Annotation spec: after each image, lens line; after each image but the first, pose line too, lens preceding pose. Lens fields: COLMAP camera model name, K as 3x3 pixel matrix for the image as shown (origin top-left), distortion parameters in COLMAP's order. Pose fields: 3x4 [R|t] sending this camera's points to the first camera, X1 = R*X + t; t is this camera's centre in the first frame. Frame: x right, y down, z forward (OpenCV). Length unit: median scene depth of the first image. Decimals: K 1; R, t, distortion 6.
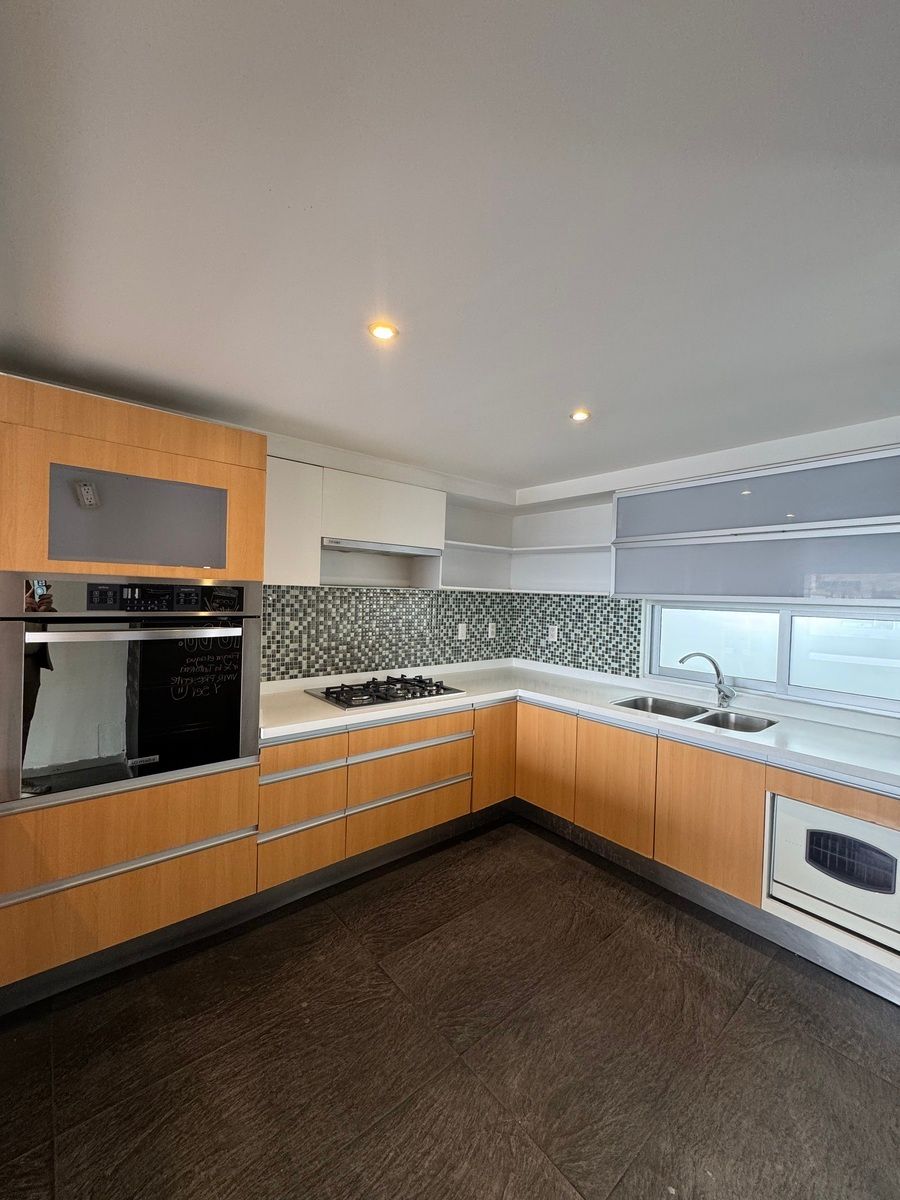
lens RADIAL K [[476.0, 0, 456.1], [0, 476.0, 611.3], [0, 0, 1]] dist [-0.002037, -0.000047]
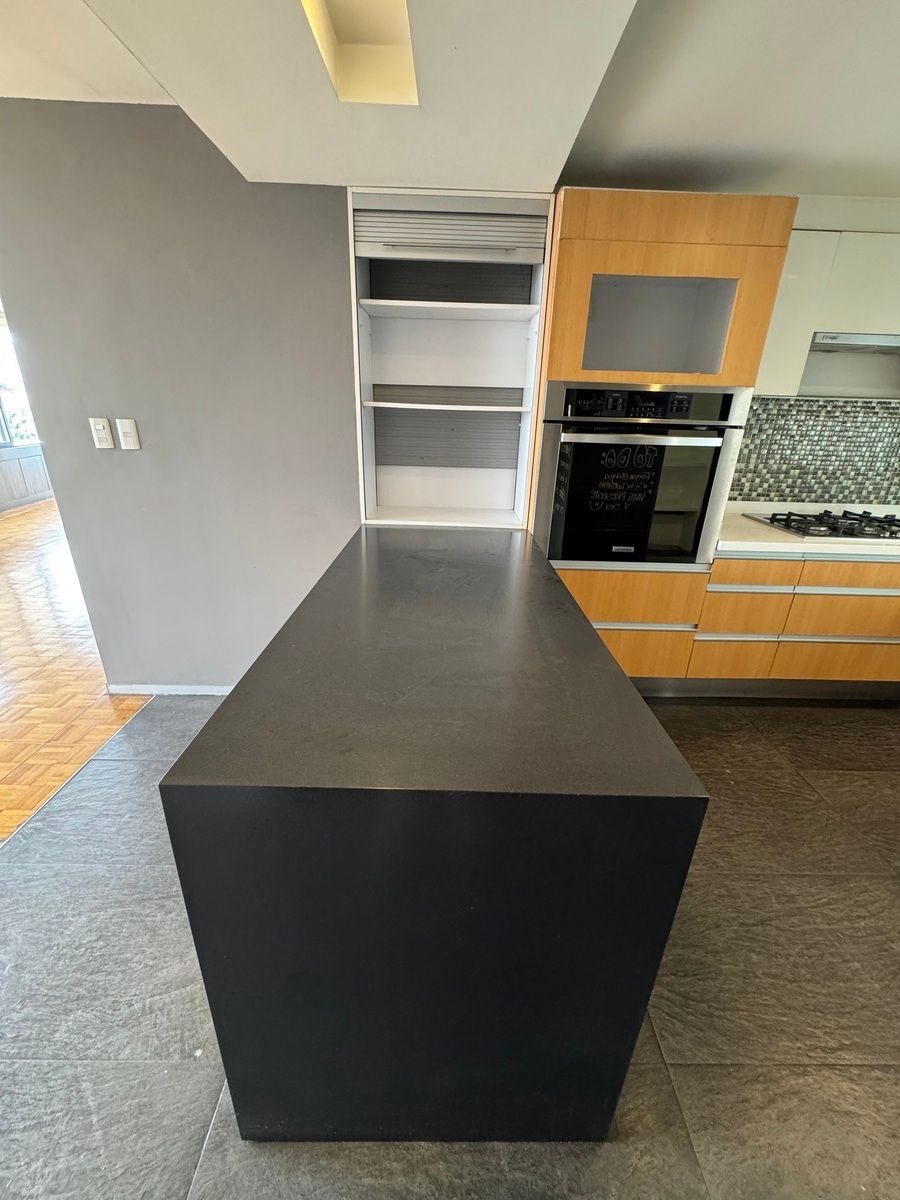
lens RADIAL K [[476.0, 0, 479.8], [0, 476.0, 603.3], [0, 0, 1]] dist [-0.002037, -0.000047]
pose [[0.766141, 0.239332, -0.596446, -0.125764], [-0.030602, 0.940605, 0.338121, 0.030383], [0.641943, -0.240796, 0.727960, -0.117094]]
